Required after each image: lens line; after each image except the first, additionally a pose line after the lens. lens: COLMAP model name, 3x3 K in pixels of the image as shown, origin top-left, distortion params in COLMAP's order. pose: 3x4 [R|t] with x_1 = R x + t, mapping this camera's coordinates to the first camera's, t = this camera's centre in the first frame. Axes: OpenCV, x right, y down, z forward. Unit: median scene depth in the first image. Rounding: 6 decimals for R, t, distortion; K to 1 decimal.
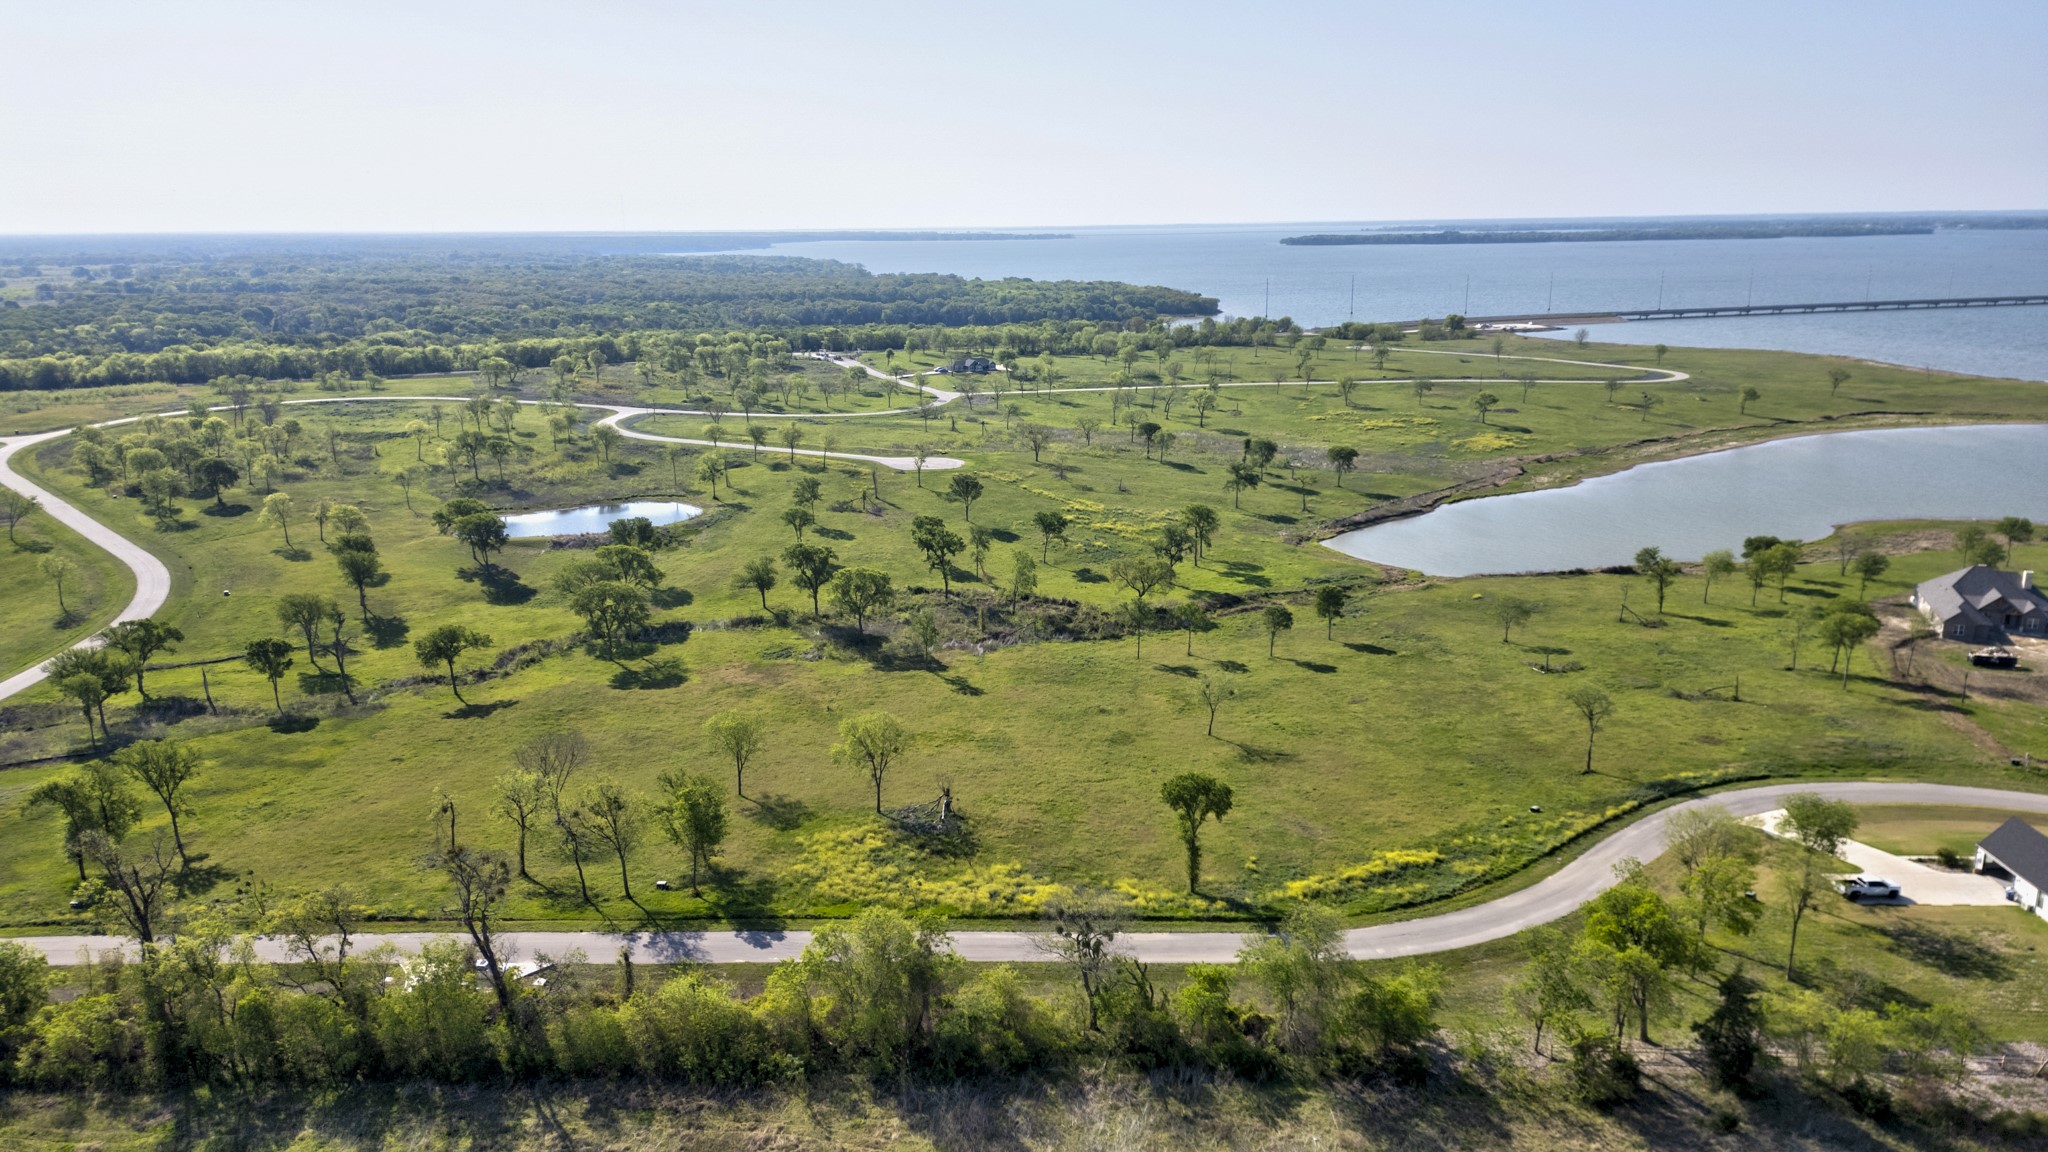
lens RADIAL K [[1432.2, 0, 1027.4], [0, 1432.2, 575.4], [0, 0, 1]] dist [0.093937, -0.102302]
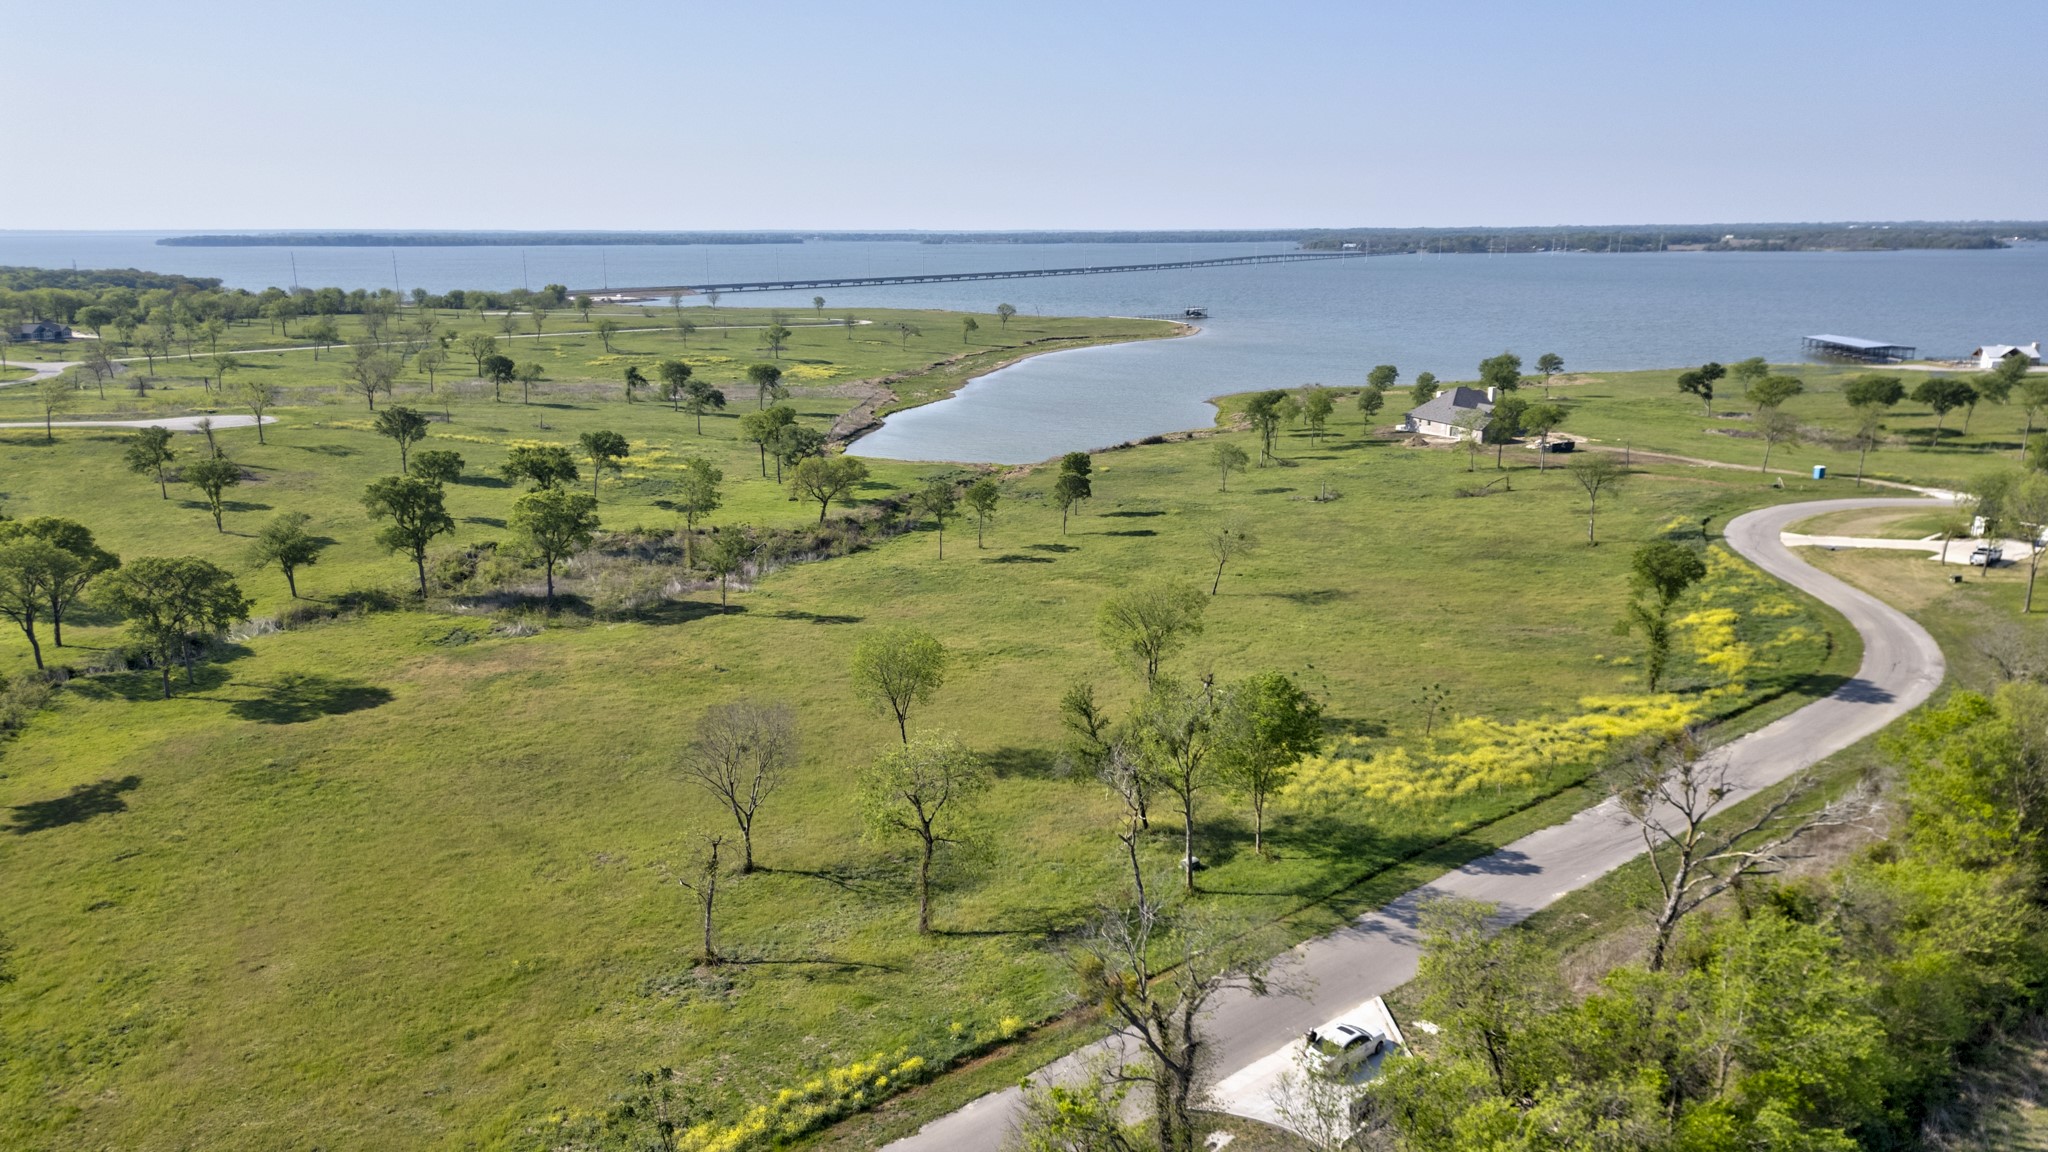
lens RADIAL K [[1437.5, 0, 1030.6], [0, 1437.5, 570.8], [0, 0, 1]] dist [0.065334, -0.053451]
pose [[0.745743, -0.144320, 0.650415, -0.370133], [0.154453, 0.987110, 0.041938, 0.035328], [-0.648083, 0.069183, 0.758420, 0.332989]]
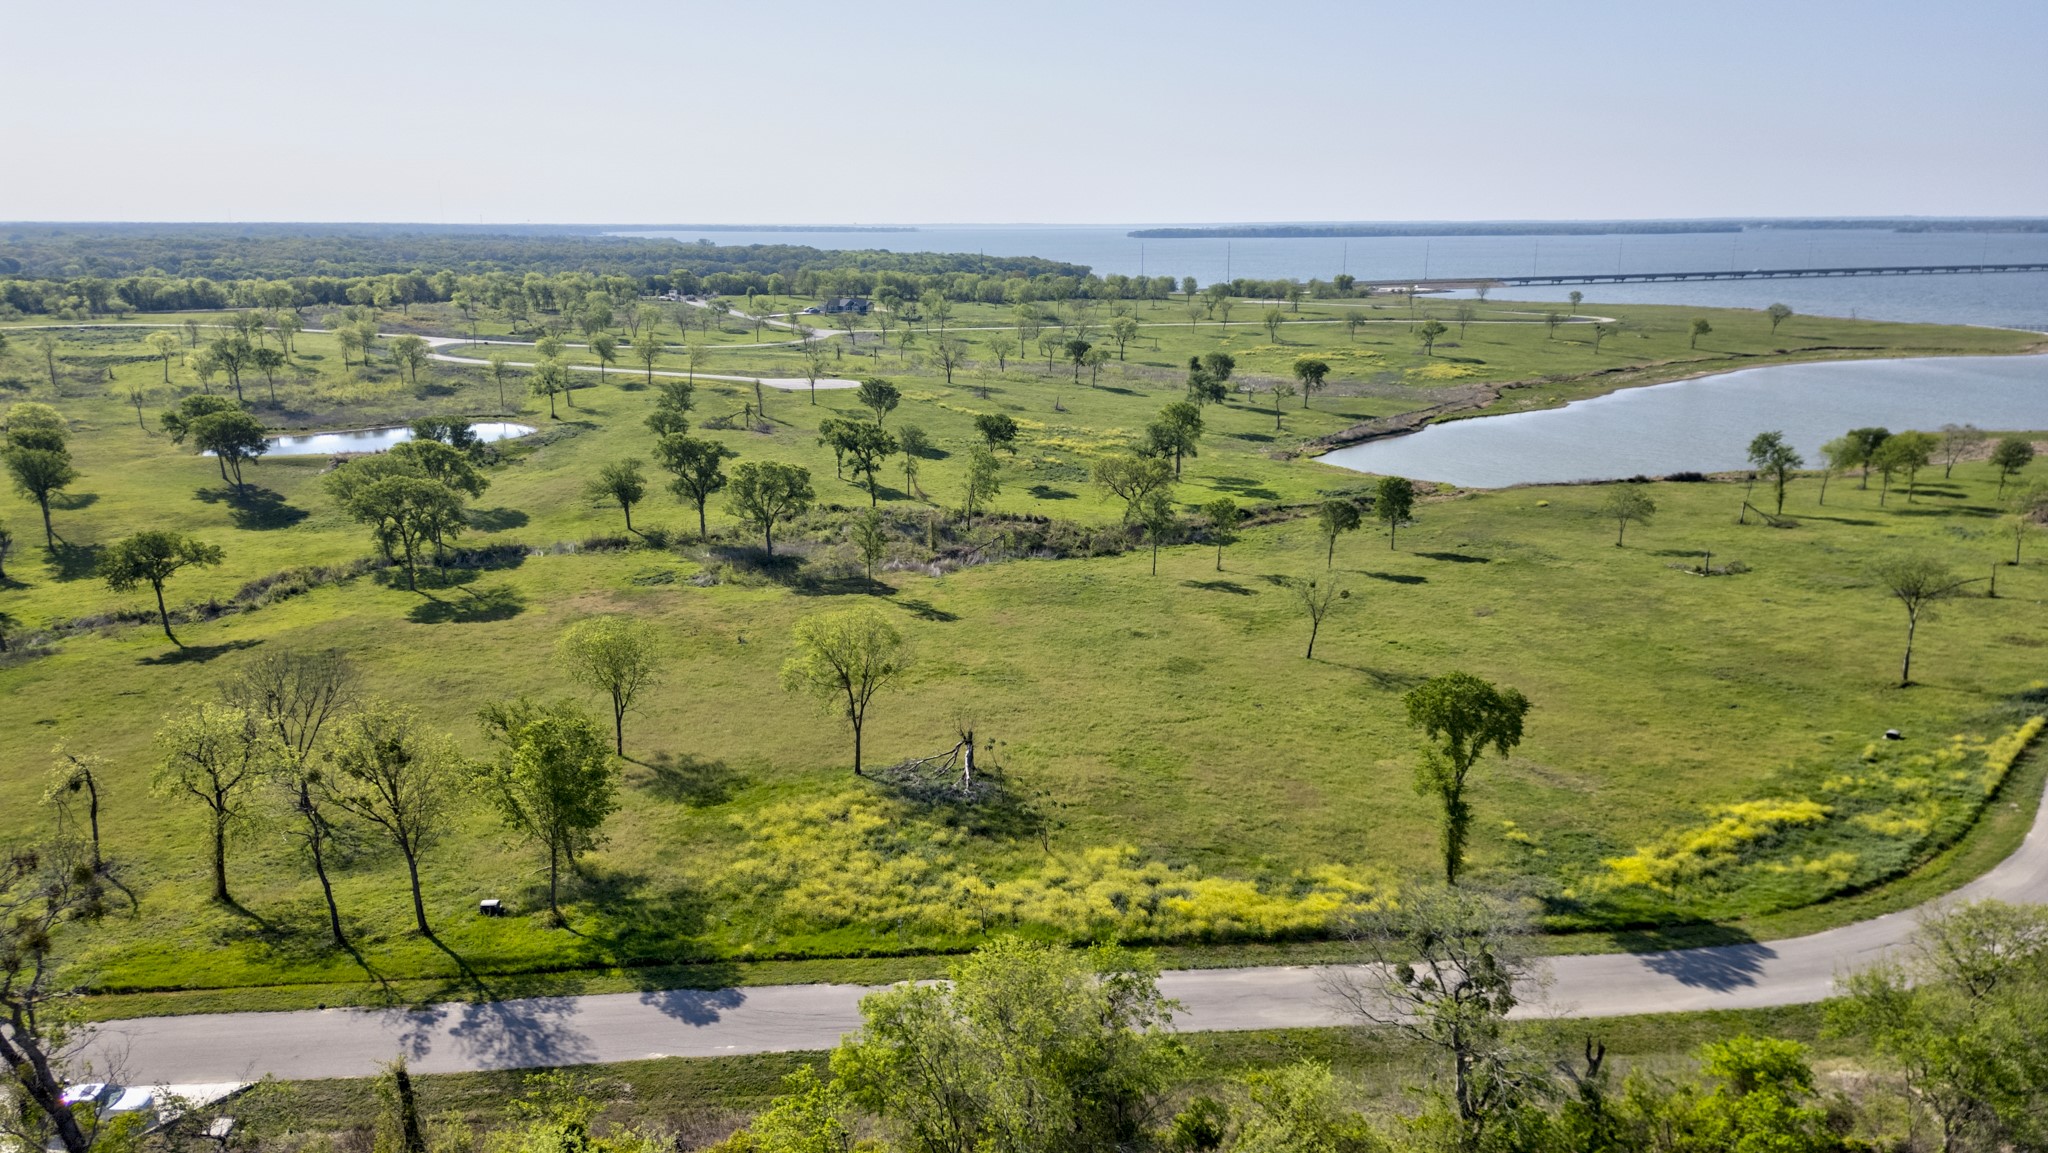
lens RADIAL K [[1430.4, 0, 1028.9], [0, 1430.4, 575.9], [0, 0, 1]] dist [0.076397, -0.071102]
pose [[0.993912, -0.015632, 0.109063, -0.061895], [0.015782, 0.999875, -0.000515, 0.052989], [-0.109041, 0.002233, 0.994035, 0.248413]]
